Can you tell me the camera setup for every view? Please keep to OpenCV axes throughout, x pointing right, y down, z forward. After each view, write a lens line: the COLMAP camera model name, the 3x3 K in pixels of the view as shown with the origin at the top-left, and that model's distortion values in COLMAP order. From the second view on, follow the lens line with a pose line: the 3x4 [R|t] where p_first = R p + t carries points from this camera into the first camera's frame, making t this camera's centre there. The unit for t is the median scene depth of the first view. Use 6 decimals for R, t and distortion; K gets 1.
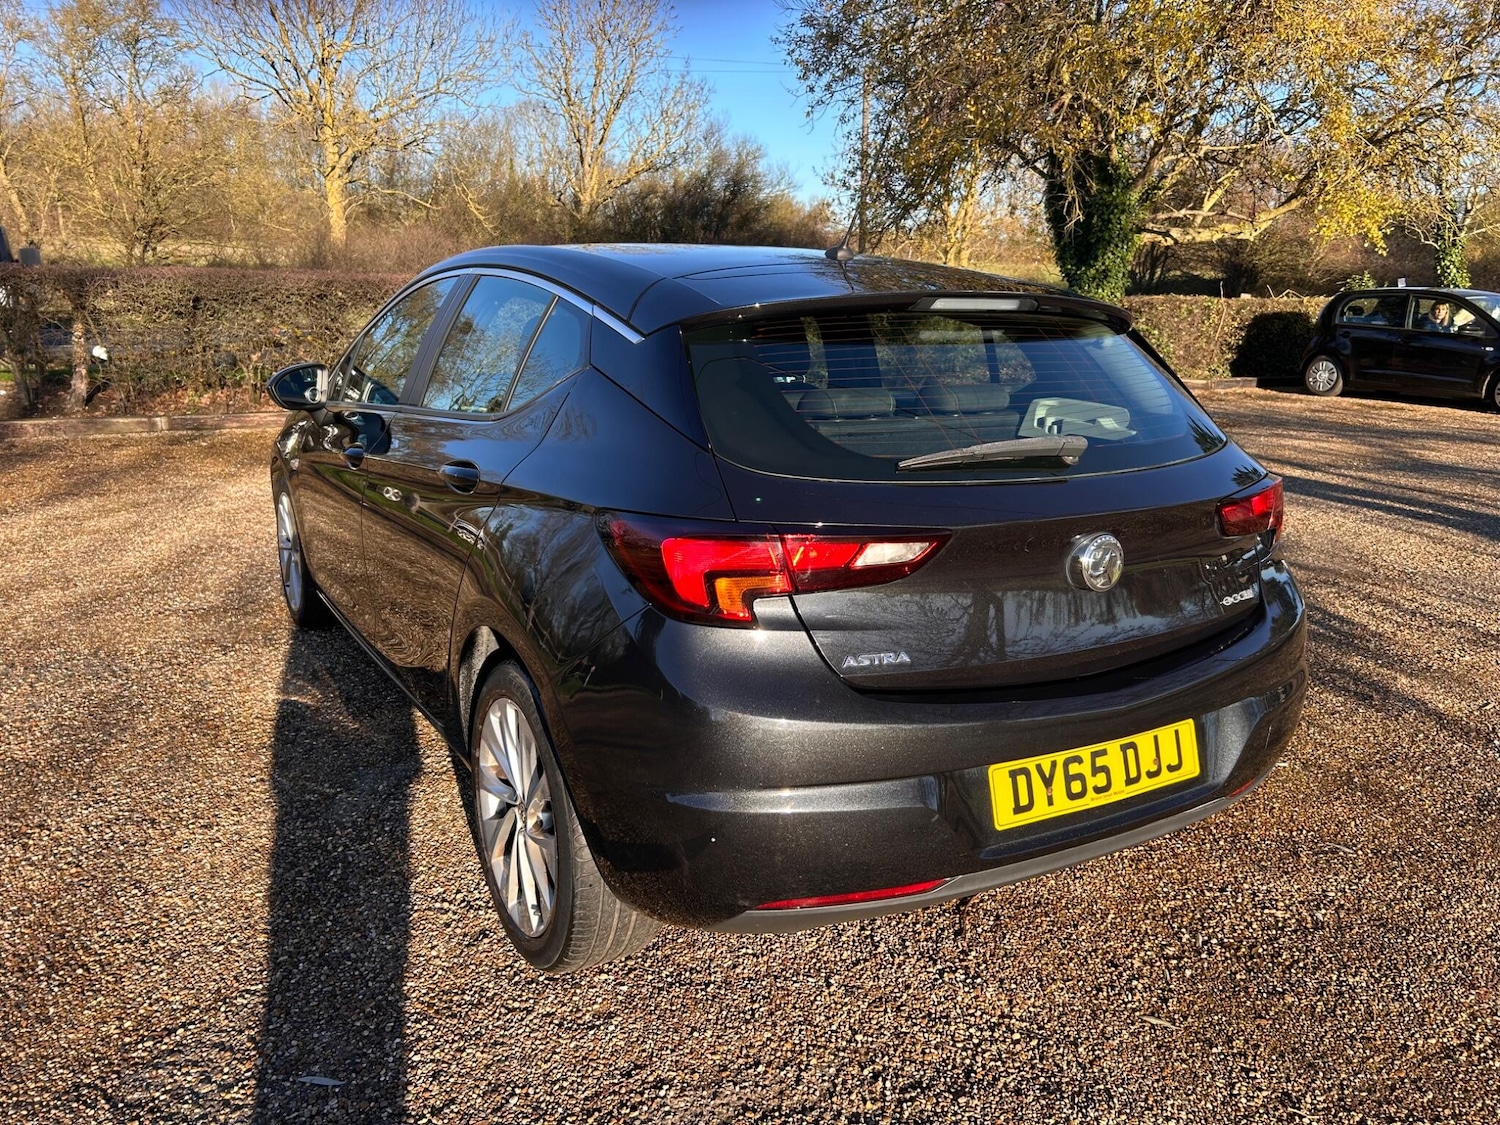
lens RADIAL K [[1121.7, 0, 753.2], [0, 1121.7, 561.1], [0, 0, 1]] dist [0.025499, -0.011640]
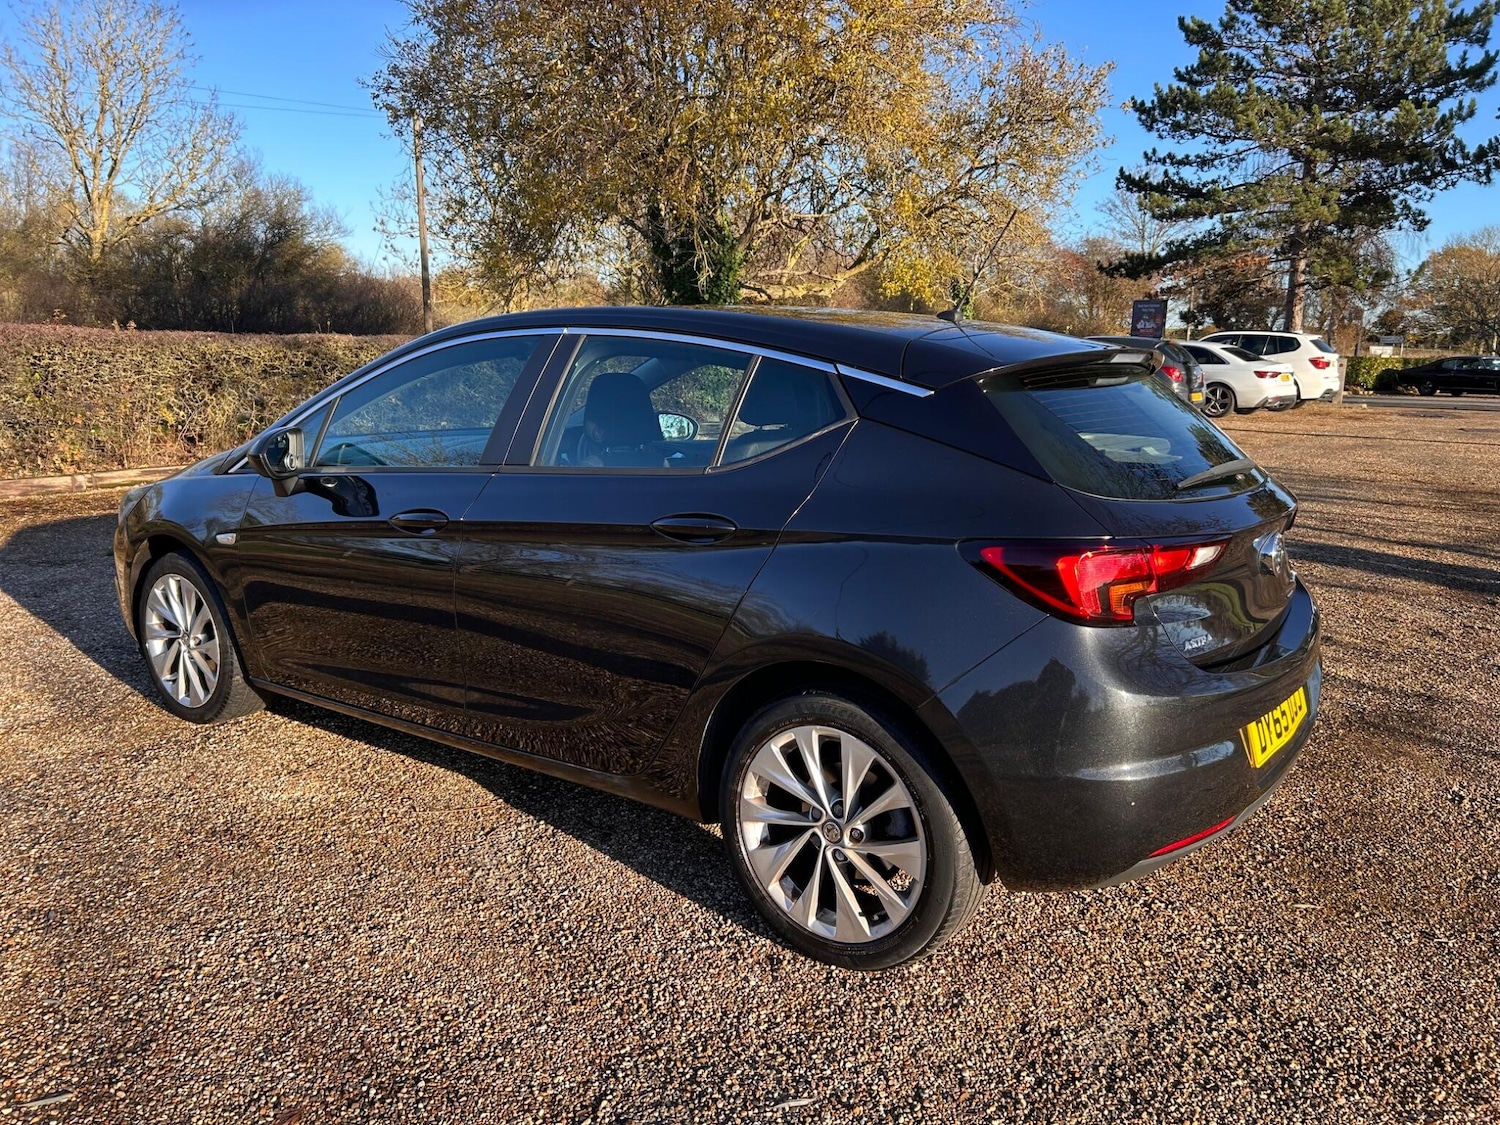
lens RADIAL K [[1118.1, 0, 744.7], [0, 1118.1, 559.8], [0, 0, 1]] dist [0.056922, -0.056671]
pose [[0.920141, -0.079364, 0.383460, -0.619372], [0.095408, 0.995173, -0.022970, -0.016645], [-0.379786, 0.057721, 0.923272, 0.019811]]
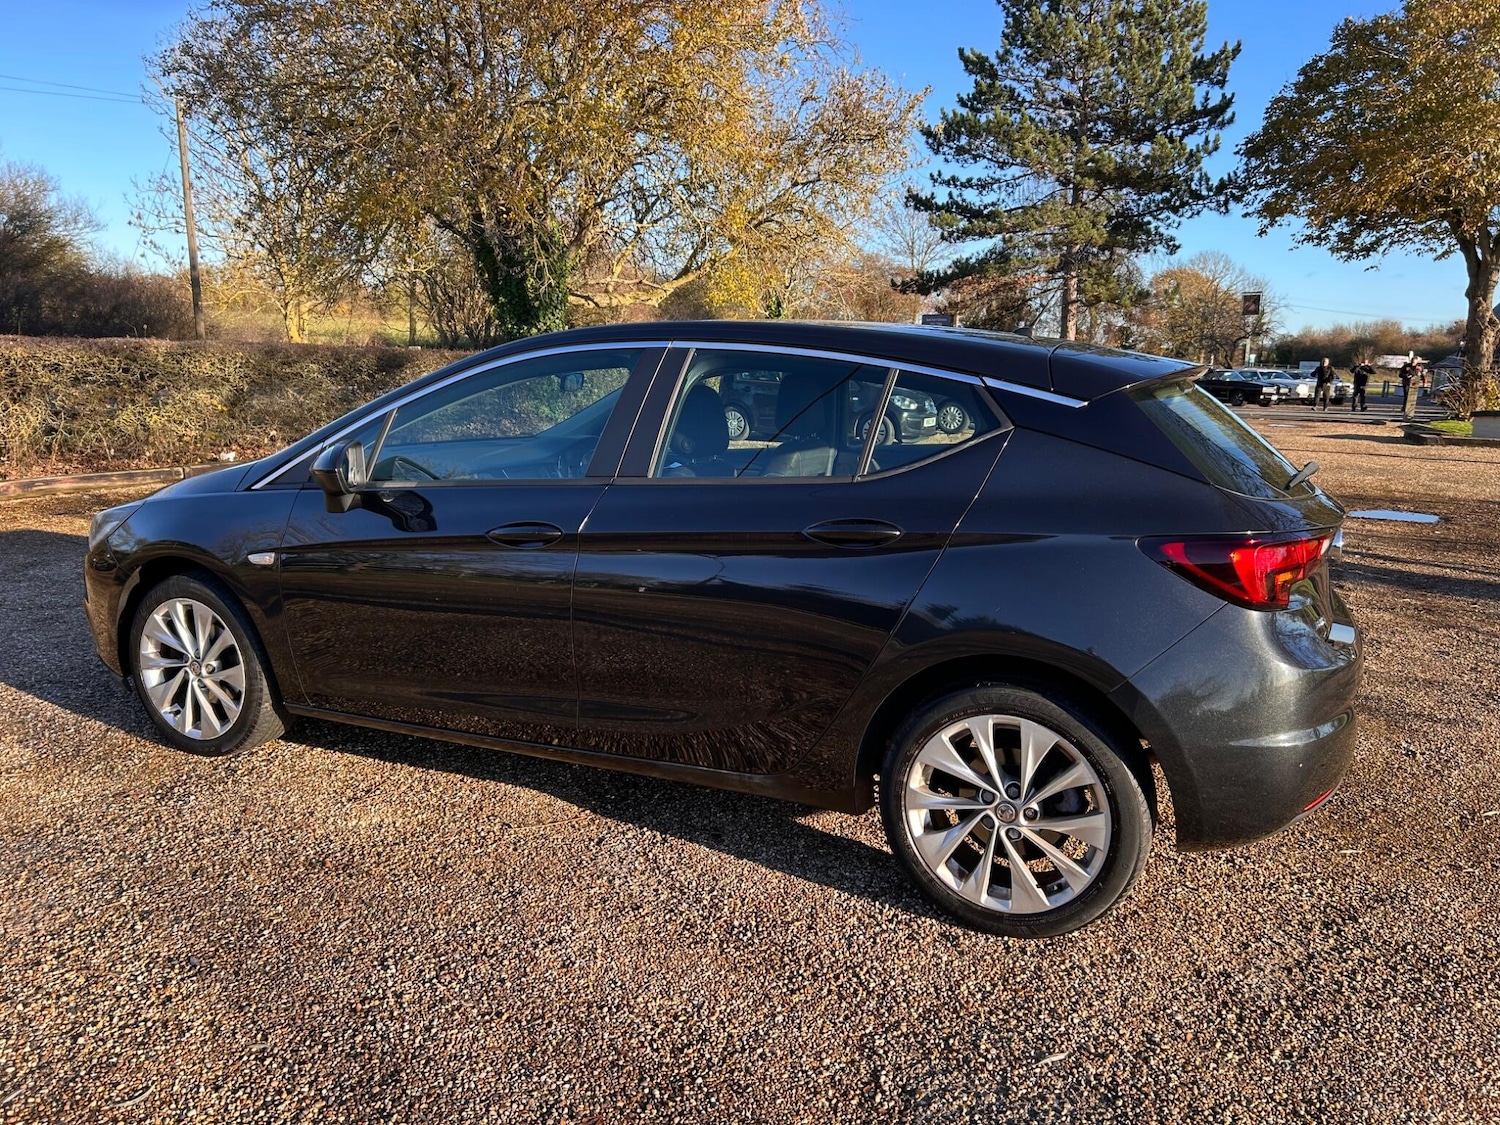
lens RADIAL K [[1118.8, 0, 739.1], [0, 1118.8, 570.2], [0, 0, 1]] dist [0.044126, -0.033907]
pose [[0.828503, -0.106553, 0.549753, -0.958855], [0.127352, 0.991858, 0.000316, -0.053687], [-0.545311, 0.069750, 0.835327, 0.150361]]
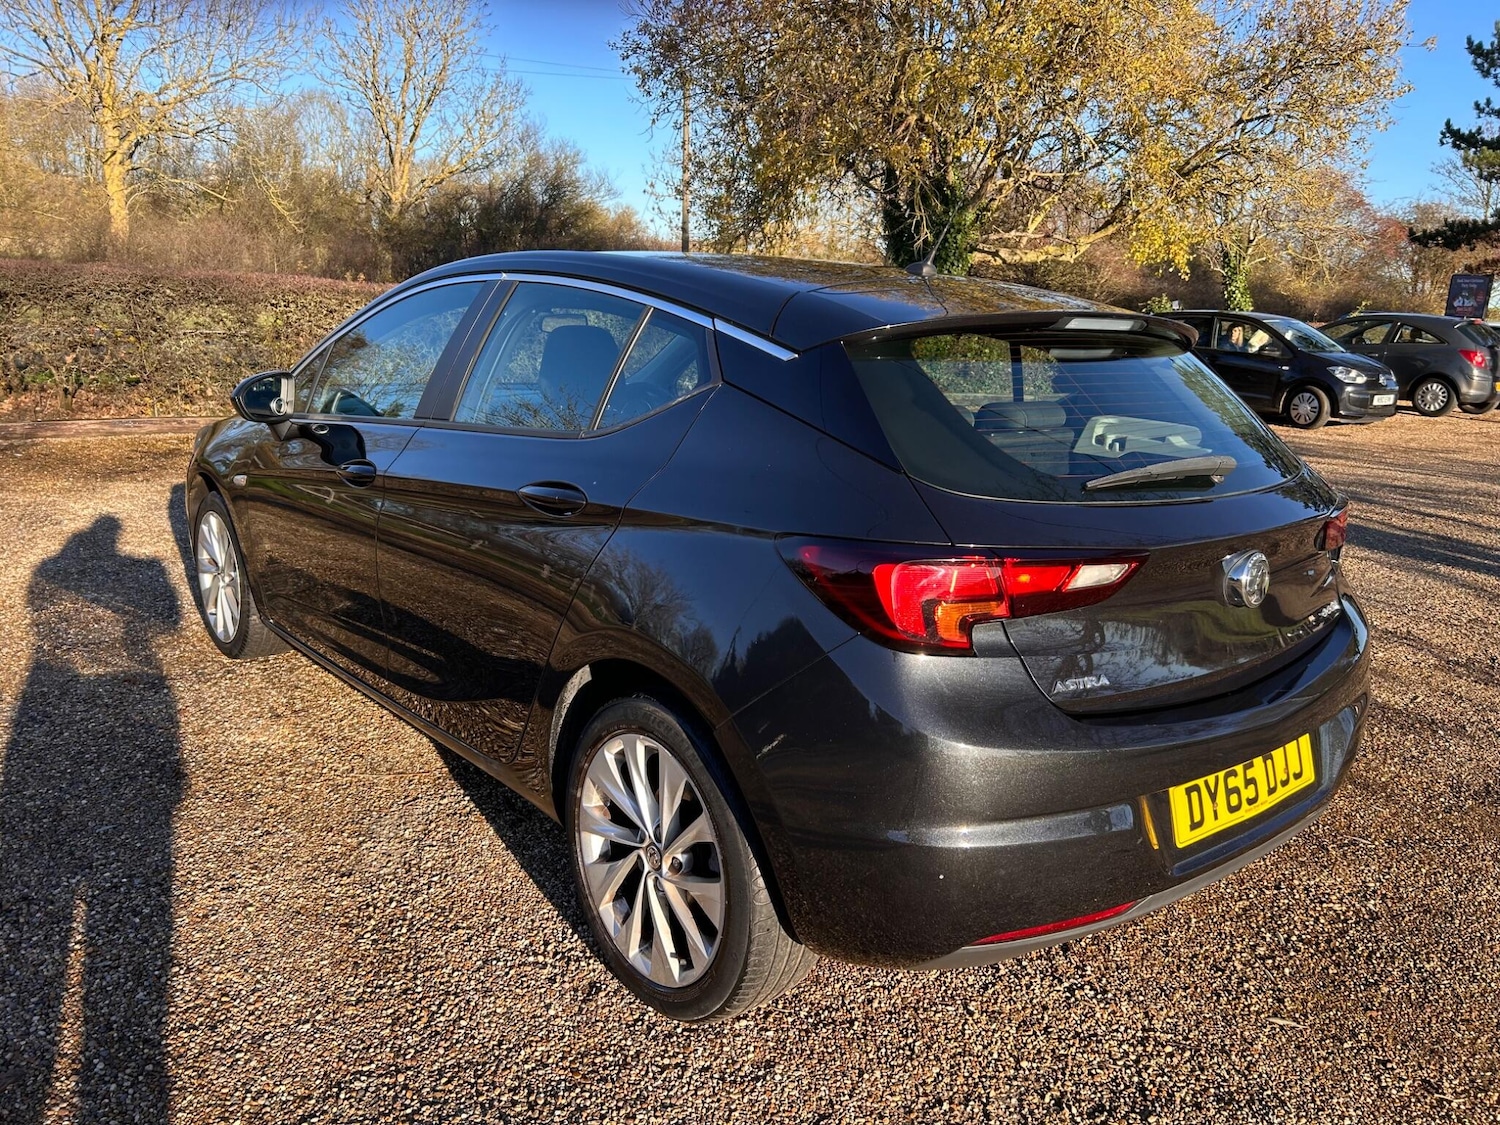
lens RADIAL K [[1120.1, 0, 752.0], [0, 1120.1, 565.5], [0, 0, 1]] dist [0.039868, -0.035237]
pose [[0.985576, -0.016963, 0.168379, -0.255149], [0.017597, 0.999843, -0.002271, -0.014091], [-0.168314, 0.005201, 0.985720, 0.052608]]
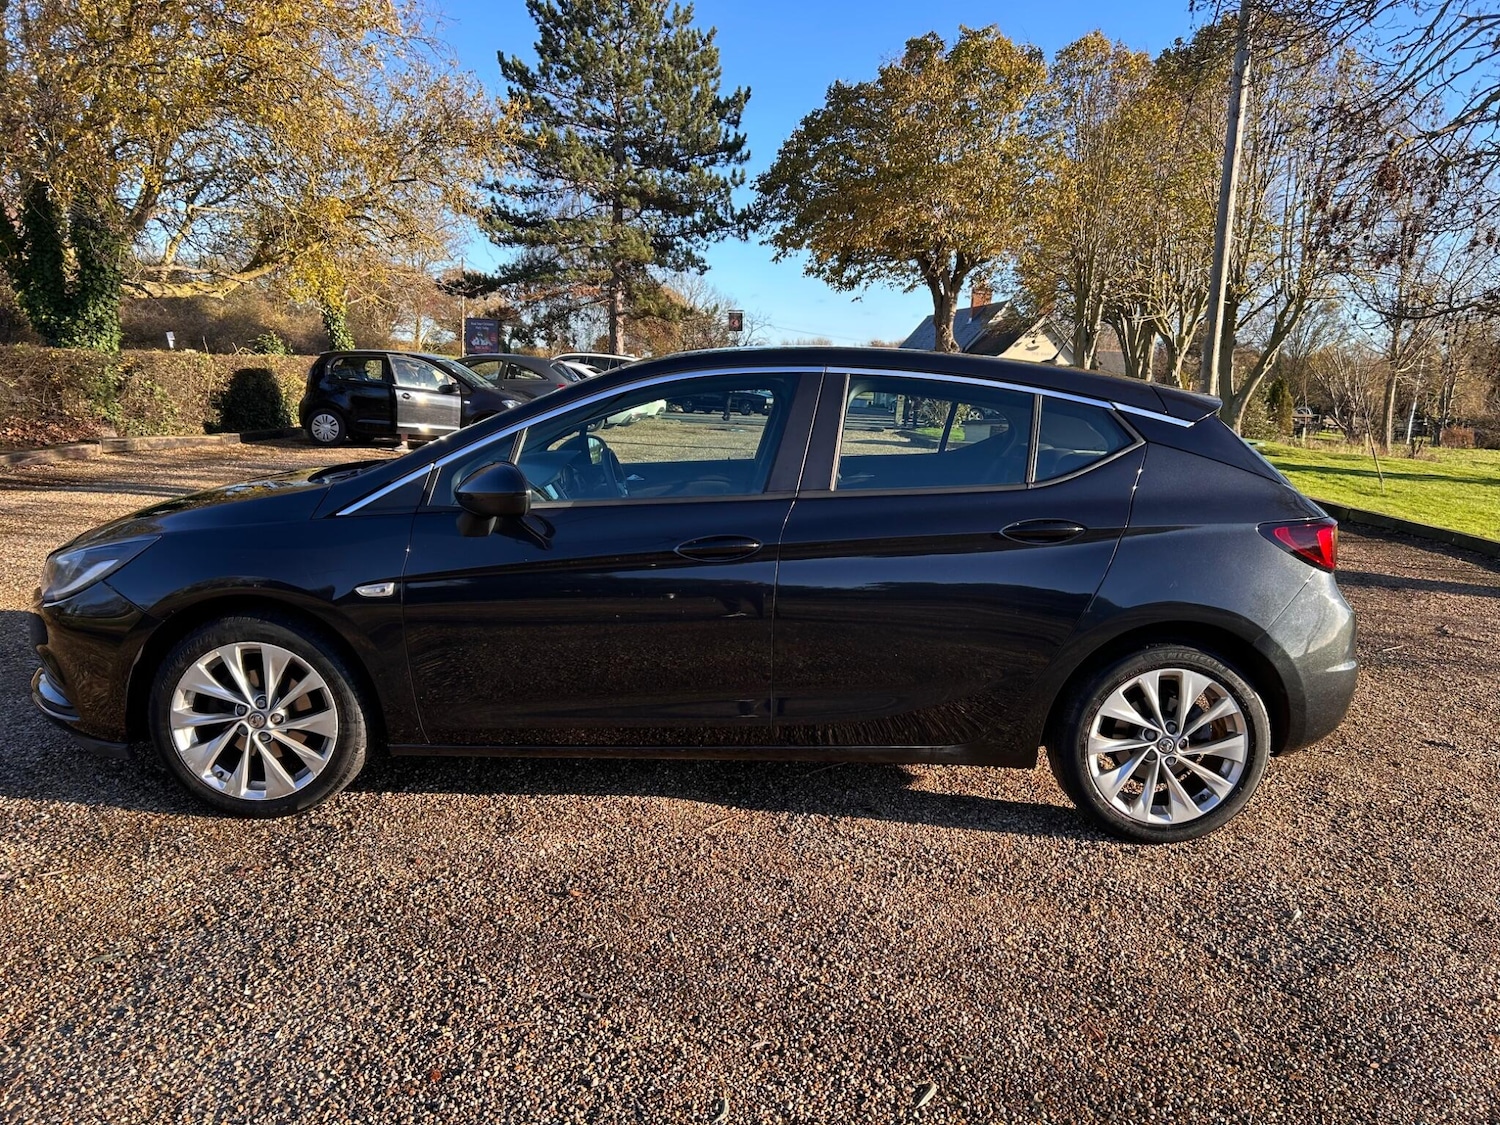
lens RADIAL K [[1125.7, 0, 743.5], [0, 1125.7, 567.1], [0, 0, 1]] dist [0.051981, -0.054843]
pose [[0.502037, -0.142298, 0.853059, -1.578380], [0.173764, 0.982853, 0.061687, -0.177306], [-0.847210, 0.117262, 0.518155, 0.616284]]
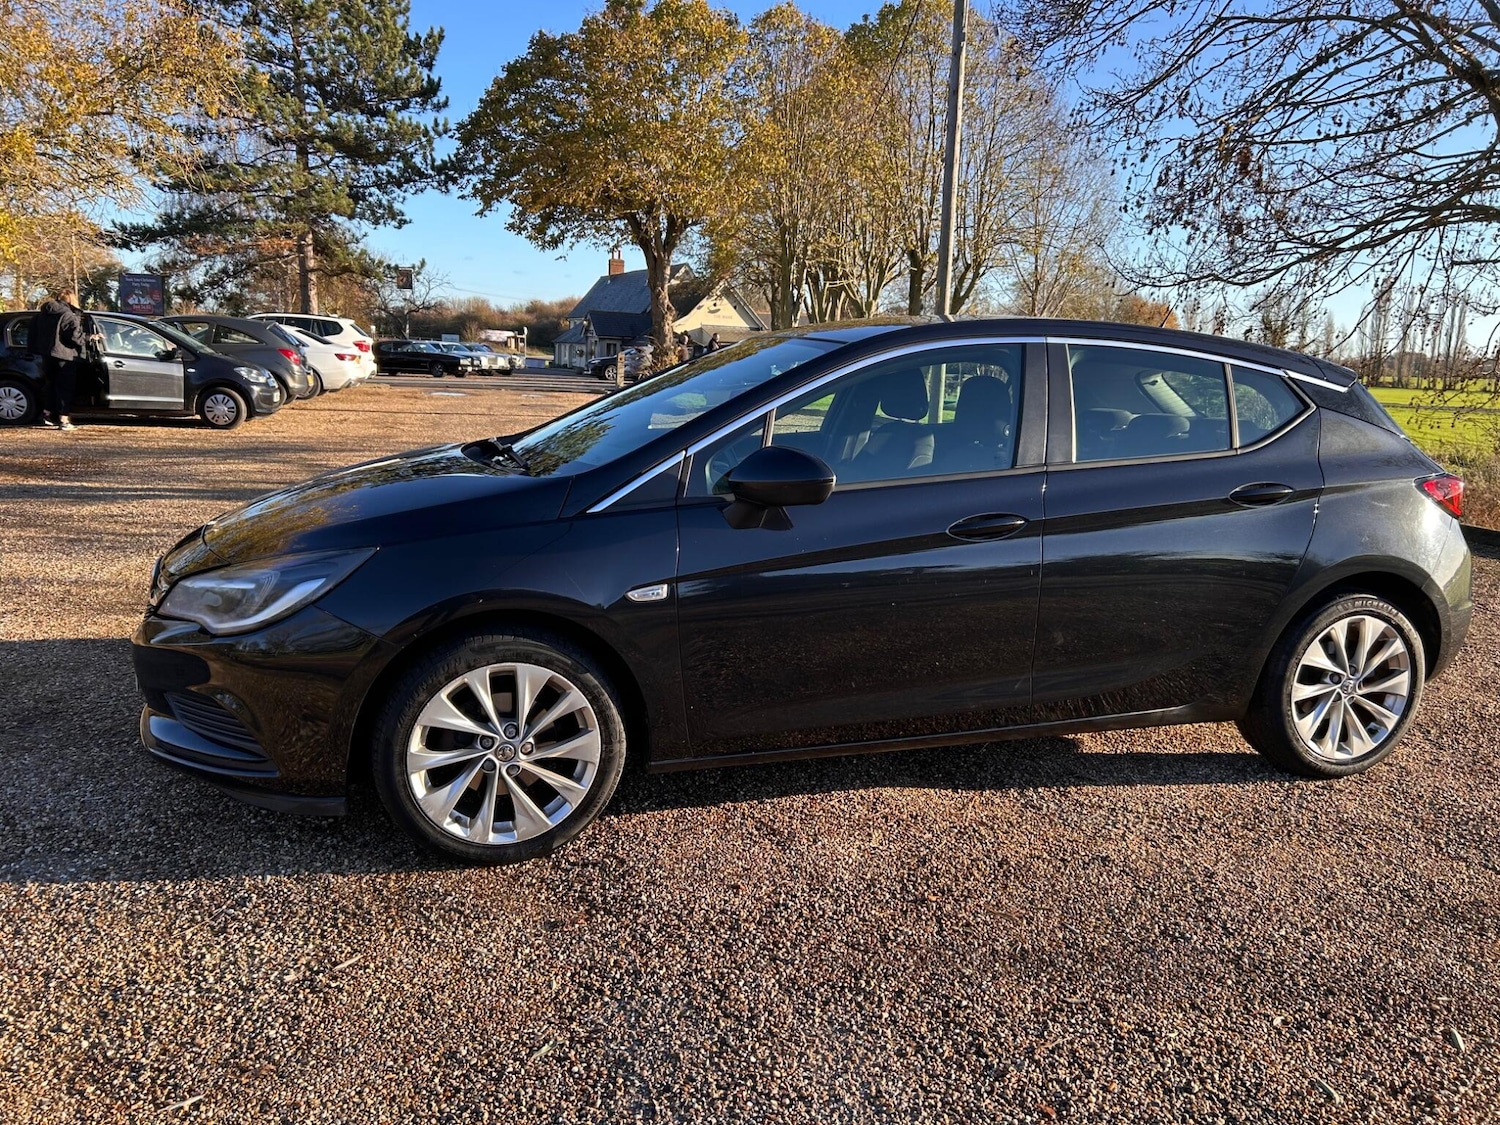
lens RADIAL K [[1132.7, 0, 739.7], [0, 1132.7, 566.0], [0, 0, 1]] dist [0.052220, -0.065811]
pose [[0.229231, -0.191513, 0.954346, -1.767041], [0.199816, 0.968831, 0.146425, -0.323227], [-0.952642, 0.157128, 0.260353, 1.254448]]
